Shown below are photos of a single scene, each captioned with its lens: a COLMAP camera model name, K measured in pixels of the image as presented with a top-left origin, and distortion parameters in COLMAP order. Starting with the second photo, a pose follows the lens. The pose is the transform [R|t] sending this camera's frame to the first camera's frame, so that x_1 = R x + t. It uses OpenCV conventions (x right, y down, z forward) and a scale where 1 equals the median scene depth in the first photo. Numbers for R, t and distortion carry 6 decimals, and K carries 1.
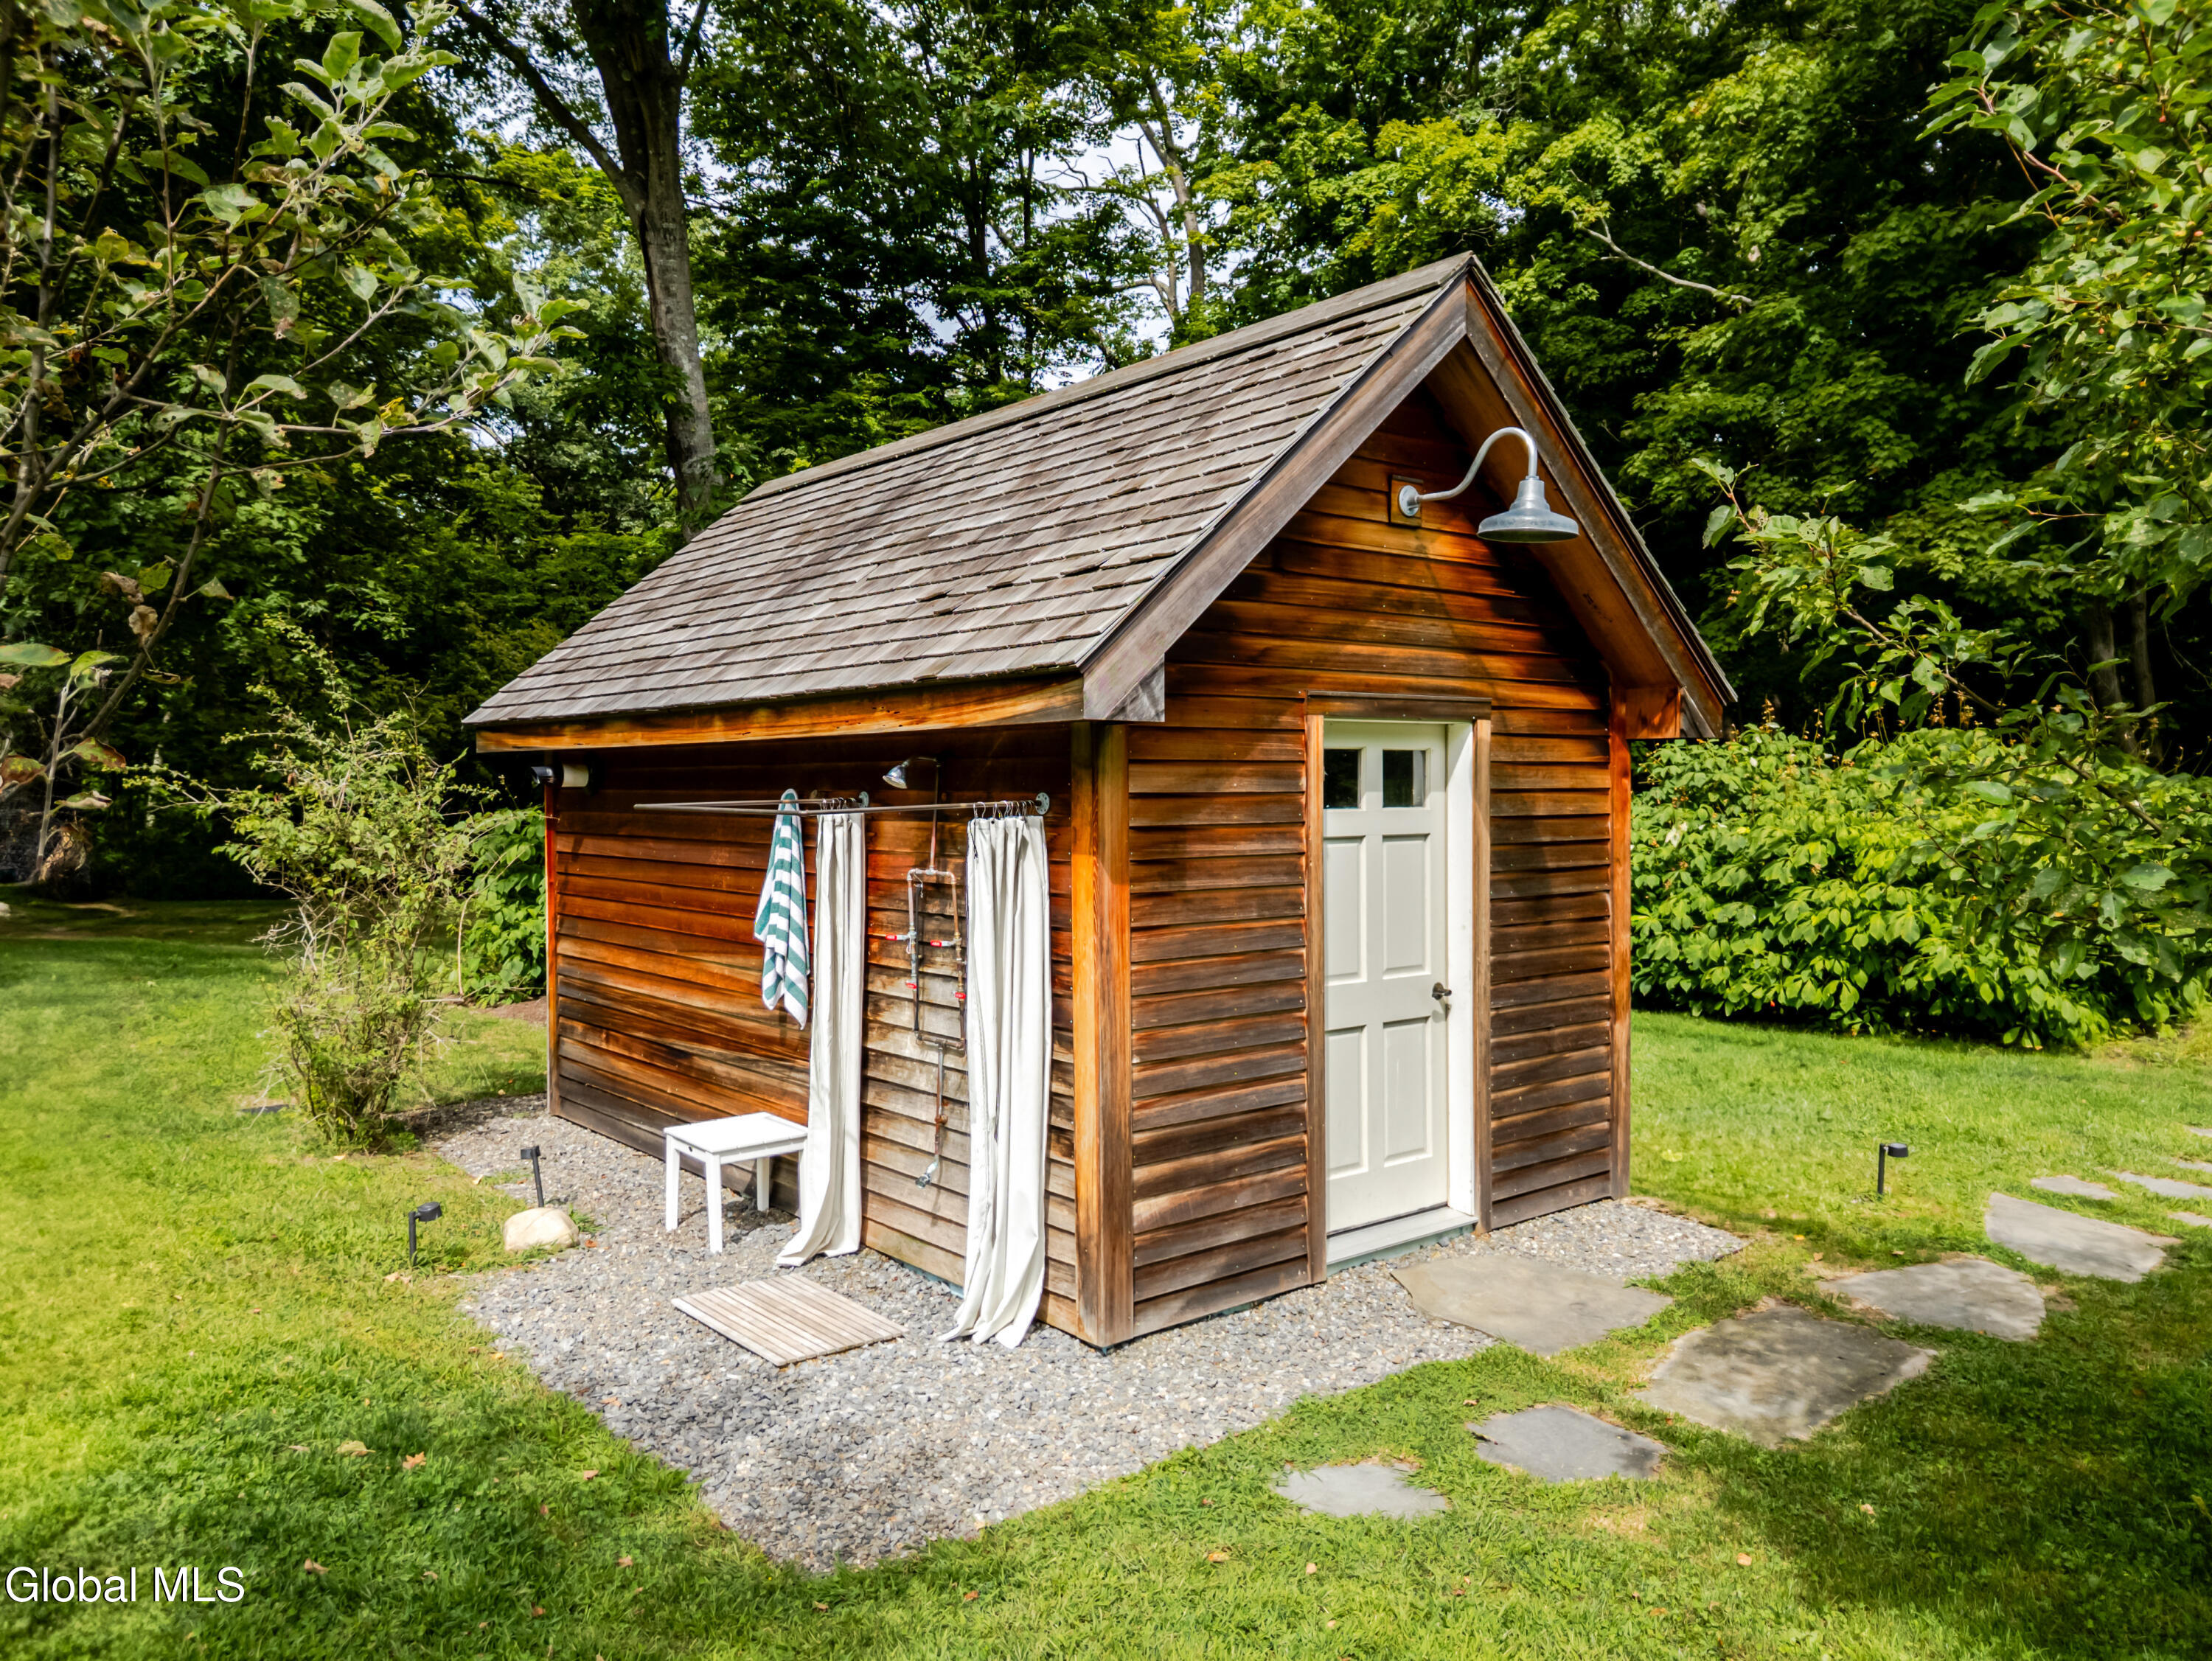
lens RADIAL K [[1572.9, 0, 1099.6], [0, 1572.9, 827.6], [0, 0, 1]] dist [0.047303, -0.037345]
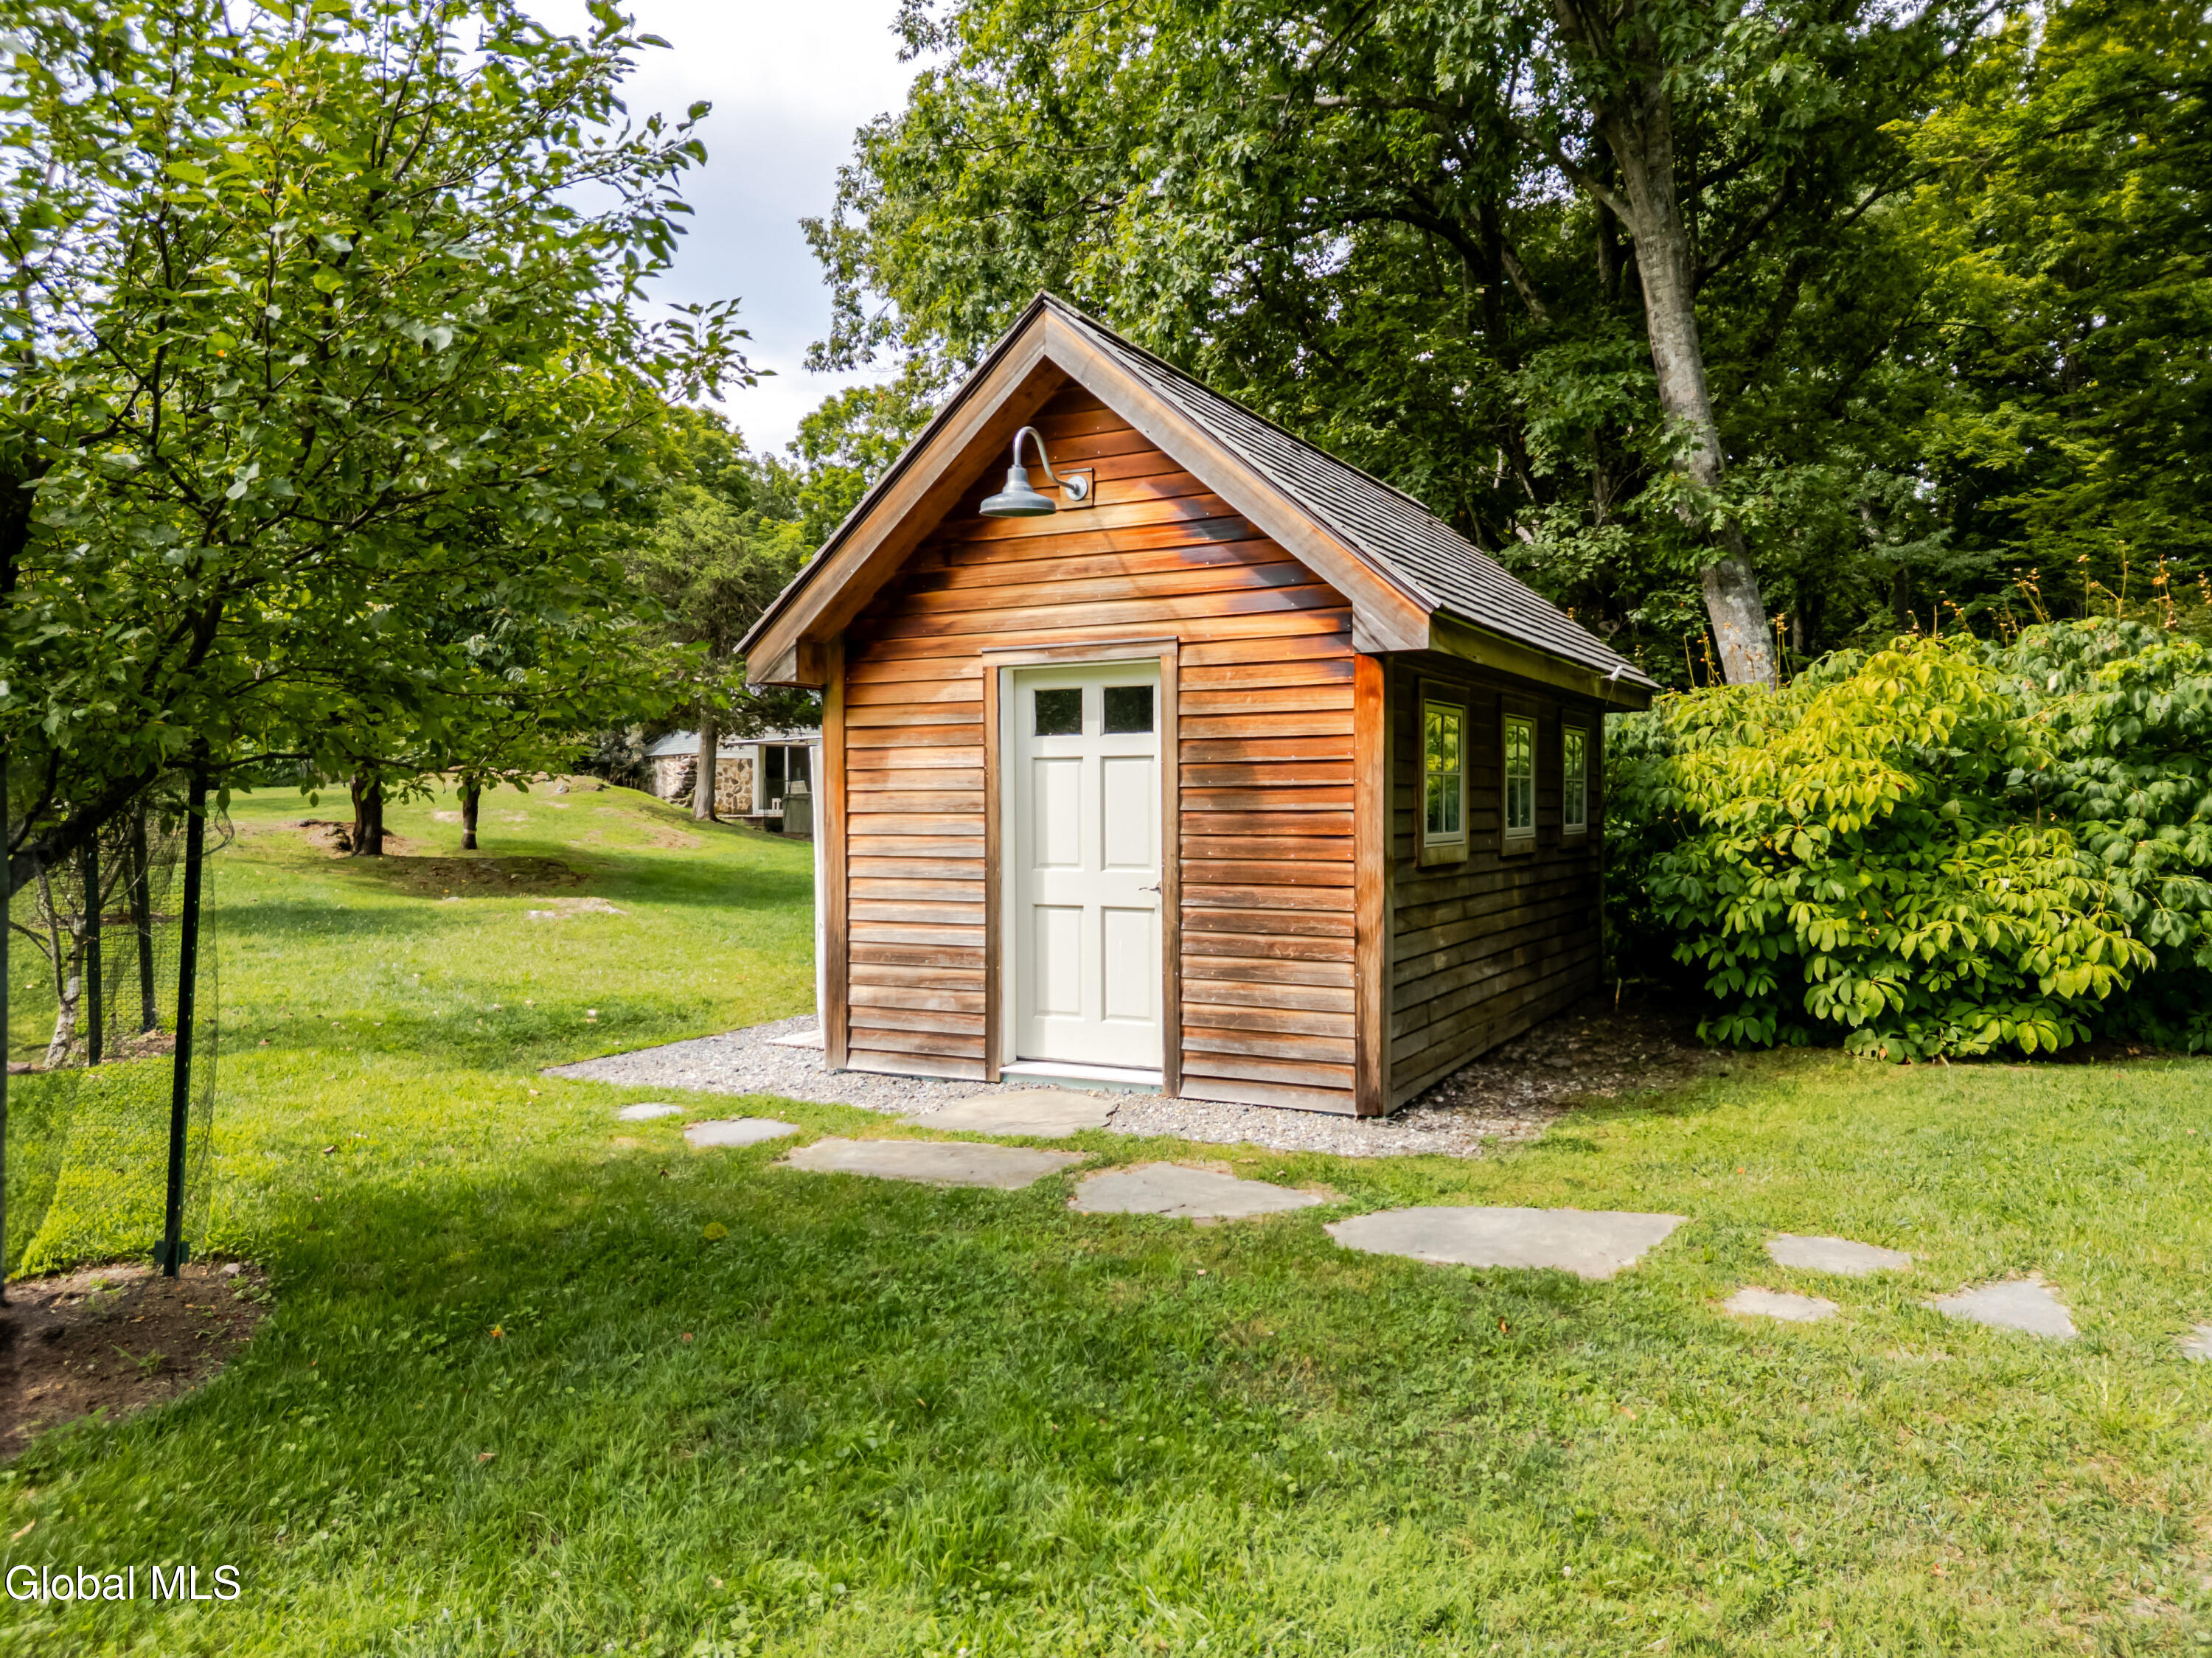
lens RADIAL K [[1572.9, 0, 1105.7], [0, 1572.9, 828.1], [0, 0, 1]] dist [0.047303, -0.037345]
pose [[0.404278, 0.015507, -0.914505, 1.668399], [-0.018512, 0.999790, 0.008769, 0.063879], [0.914449, 0.013384, 0.404480, 0.639126]]
